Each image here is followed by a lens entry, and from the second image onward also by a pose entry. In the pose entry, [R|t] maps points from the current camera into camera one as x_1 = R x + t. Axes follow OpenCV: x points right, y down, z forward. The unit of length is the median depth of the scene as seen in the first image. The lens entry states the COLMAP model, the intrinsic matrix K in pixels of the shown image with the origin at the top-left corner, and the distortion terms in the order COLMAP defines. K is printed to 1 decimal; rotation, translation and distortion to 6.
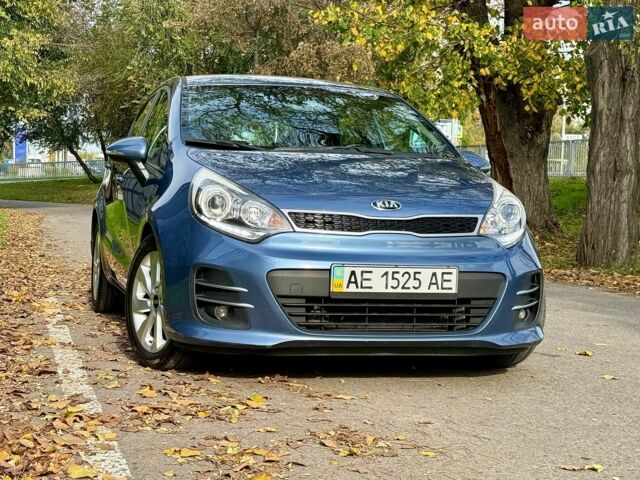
lens RADIAL K [[1284.6, 0, 320.0], [0, 1284.6, 240.0], [0, 0, 1]] dist [0.124758, 0.110856]
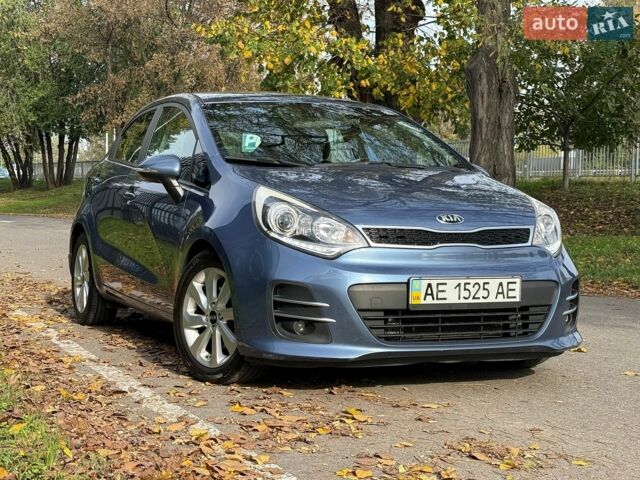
lens RADIAL K [[1202.0, 0, 327.9], [0, 1202.0, 228.0], [0, 0, 1]] dist [0.143583, -0.071961]
pose [[0.988281, -0.021620, 0.151105, -0.191540], [0.022705, 0.999727, -0.005458, -0.016391], [-0.150946, 0.008825, 0.988503, 0.046756]]
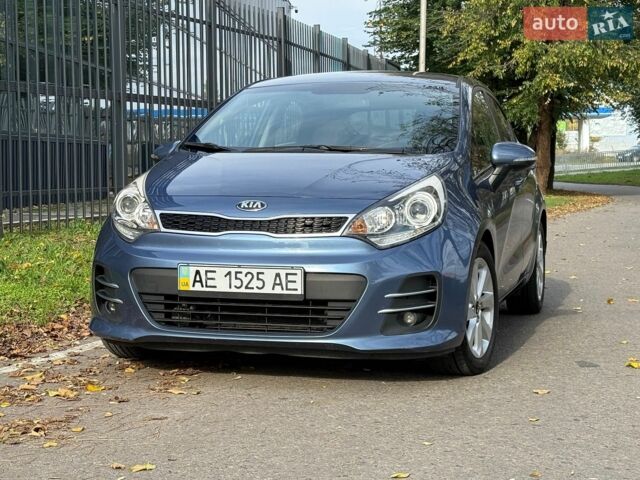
lens RADIAL K [[1284.6, 0, 320.0], [0, 1284.6, 240.0], [0, 0, 1]] dist [0.124758, 0.110856]
pose [[0.868232, 0.003908, -0.496143, 0.591502], [-0.001506, 0.999985, 0.005240, -0.005496], [0.496156, -0.003802, 0.868225, 0.145018]]
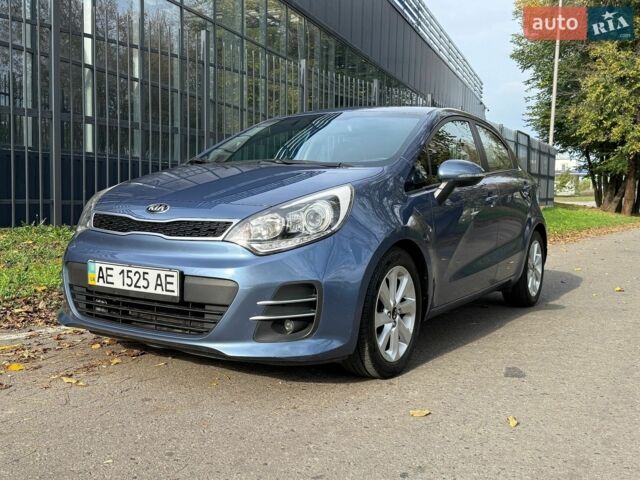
lens RADIAL K [[654.7, 0, 320.0], [0, 654.7, 240.0], [0, 0, 1]] dist [0.183891, -0.394581]
pose [[0.696952, 0.041858, -0.715895, 0.537086], [-0.038908, 0.999032, 0.020534, -0.017229], [0.716062, 0.013543, 0.697906, 0.698469]]
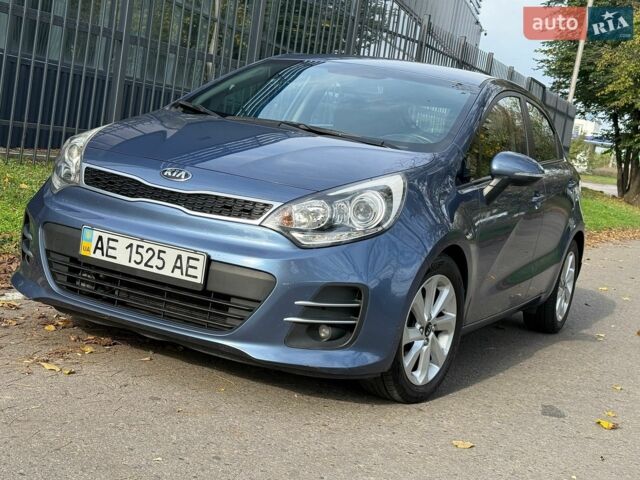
lens RADIAL K [[998.6, 0, 320.0], [0, 998.6, 240.0], [0, 0, 1]] dist [0.126639, -0.084254]
pose [[0.762925, 0.159342, -0.626542, 0.566426], [-0.163995, 0.985150, 0.050851, -0.033773], [0.625341, 0.063955, 0.777727, 0.511931]]
